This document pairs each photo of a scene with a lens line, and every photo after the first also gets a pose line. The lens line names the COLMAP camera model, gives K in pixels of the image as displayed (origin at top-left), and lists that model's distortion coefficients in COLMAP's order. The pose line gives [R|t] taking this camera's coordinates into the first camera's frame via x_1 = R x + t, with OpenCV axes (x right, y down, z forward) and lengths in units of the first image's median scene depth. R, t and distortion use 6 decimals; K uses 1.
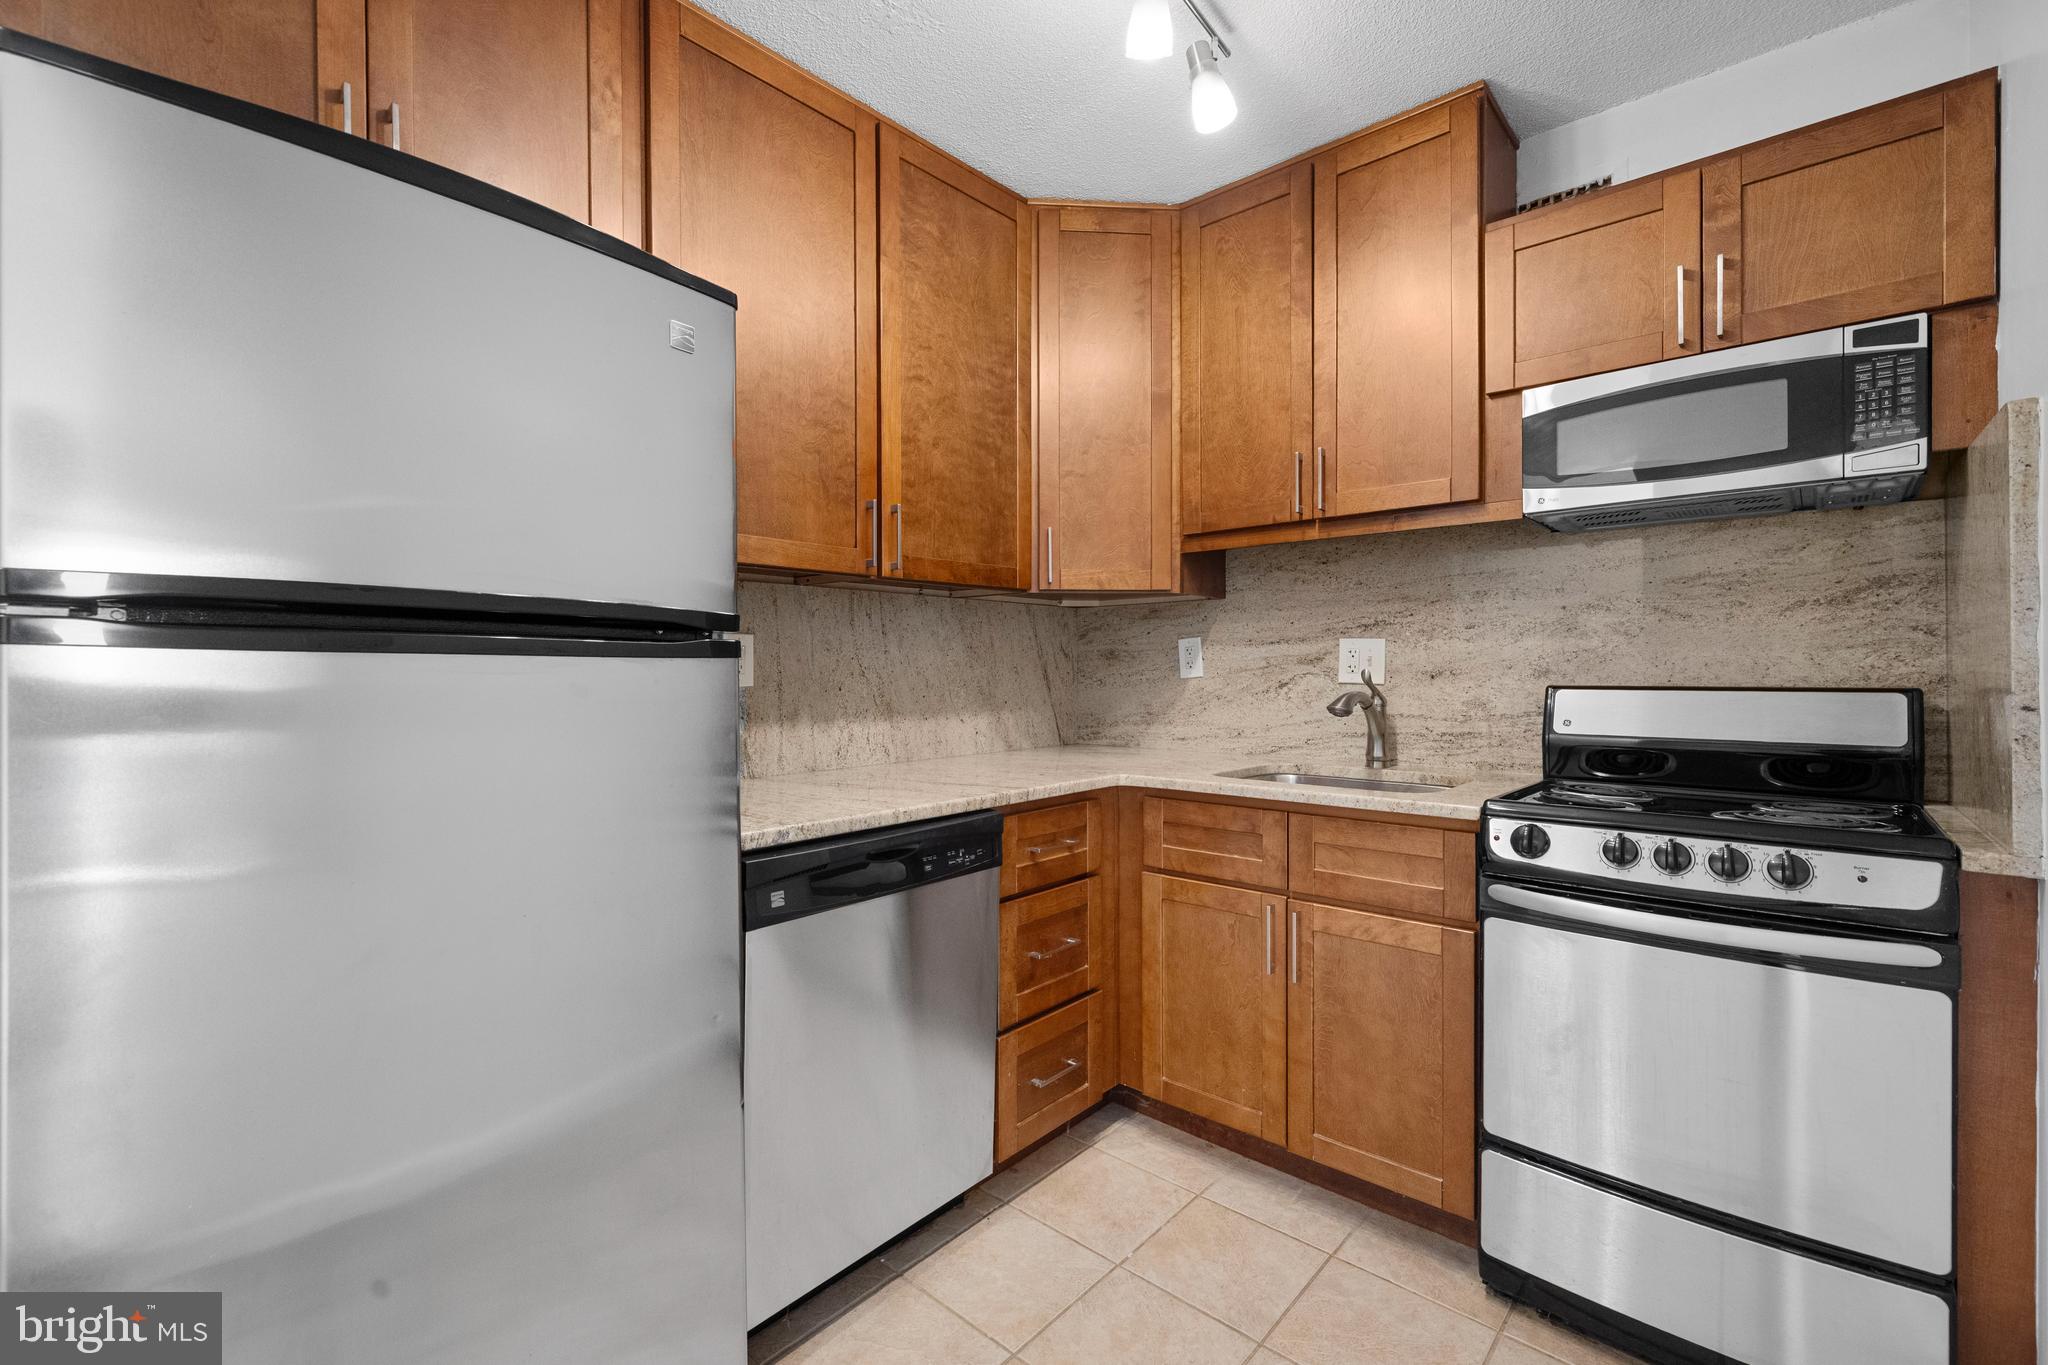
lens RADIAL K [[877.0, 0, 1028.5], [0, 877.0, 679.4], [0, 0, 1]] dist [-0.001568, -0.000339]
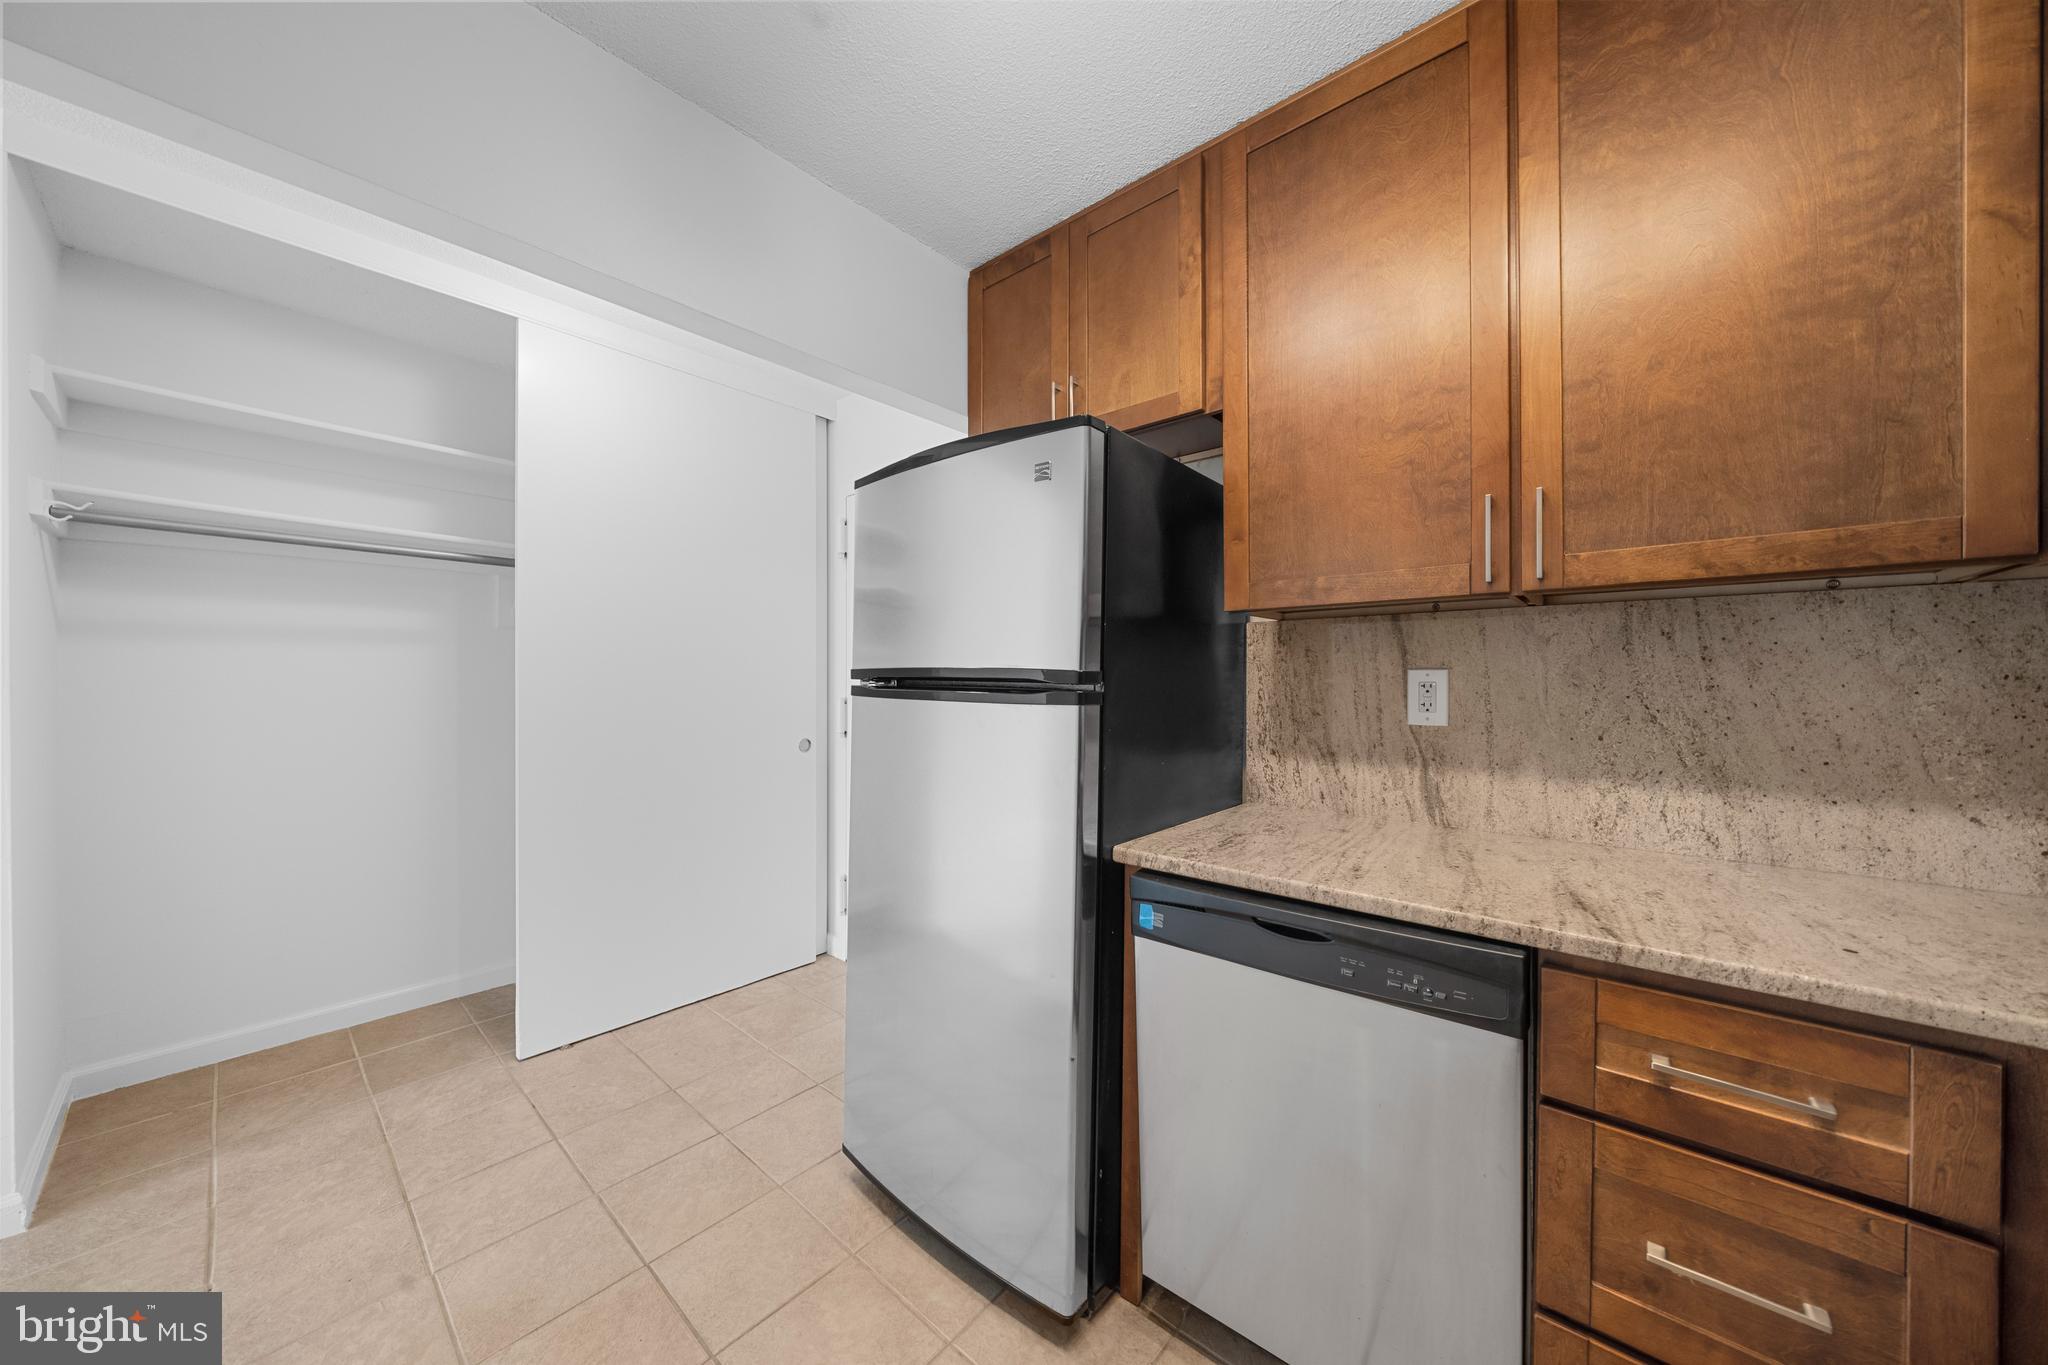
lens RADIAL K [[693.9, 0, 1016.3], [0, 693.9, 684.2], [0, 0, 1]] dist [-0.005124, 0.000027]
pose [[0.004397, 0.012488, -0.999912, 0.417134], [-0.010364, 0.999869, 0.012441, -0.041623], [0.999937, 0.010309, 0.004526, 0.570037]]
